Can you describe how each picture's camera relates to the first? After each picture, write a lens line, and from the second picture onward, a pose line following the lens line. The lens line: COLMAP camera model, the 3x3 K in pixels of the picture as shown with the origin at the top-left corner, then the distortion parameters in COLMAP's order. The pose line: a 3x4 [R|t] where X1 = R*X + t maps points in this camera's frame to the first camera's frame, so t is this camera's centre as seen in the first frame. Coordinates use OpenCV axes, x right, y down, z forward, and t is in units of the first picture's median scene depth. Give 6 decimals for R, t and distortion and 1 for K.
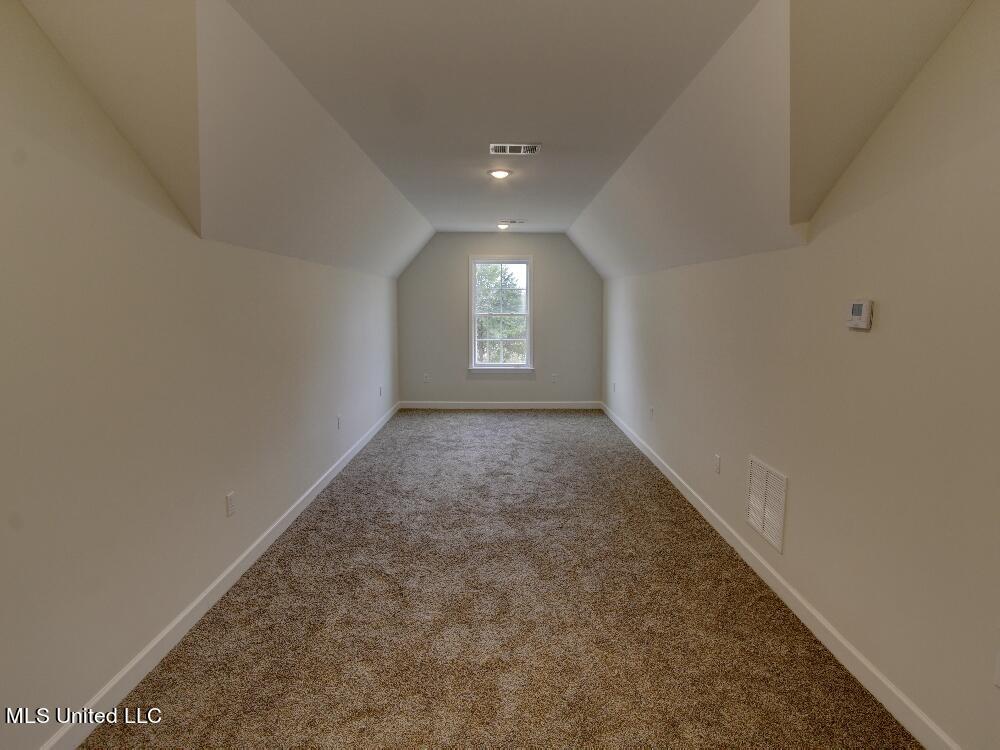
lens RADIAL K [[462.6, 0, 506.6], [0, 462.6, 357.1], [0, 0, 1]] dist [-0.017241, 0.000652]
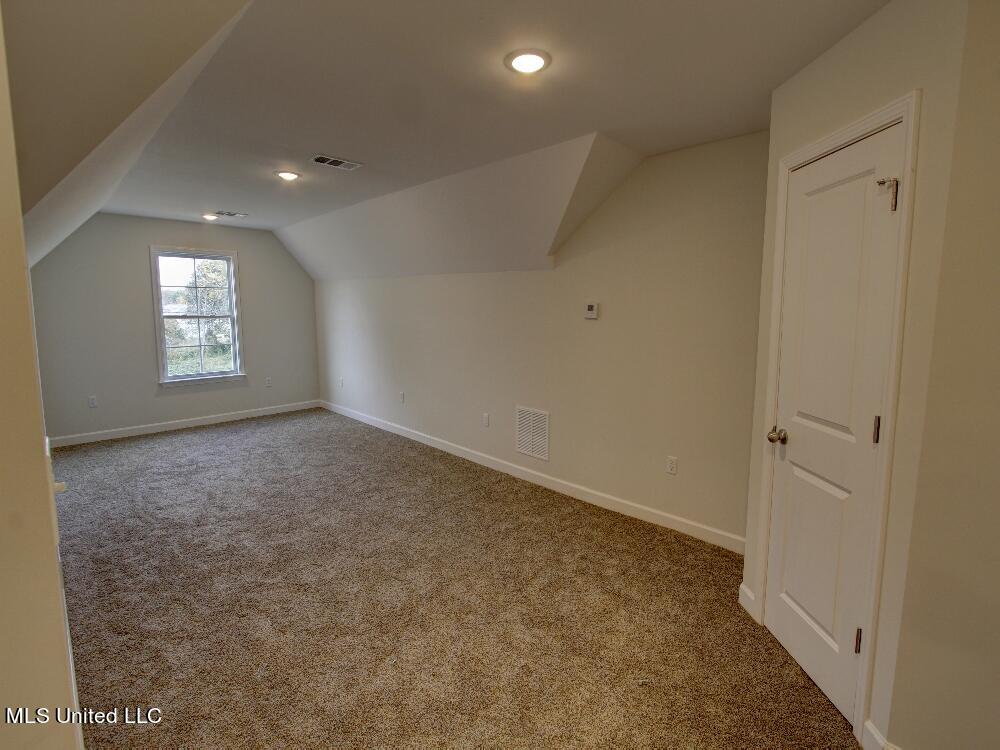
lens RADIAL K [[462.6, 0, 506.6], [0, 462.6, 357.1], [0, 0, 1]] dist [-0.017241, 0.000652]
pose [[0.707711, -0.079262, 0.702042, -0.240799], [0.078407, 0.996360, 0.033451, 0.001018], [-0.702138, 0.031371, 0.711350, -0.021422]]
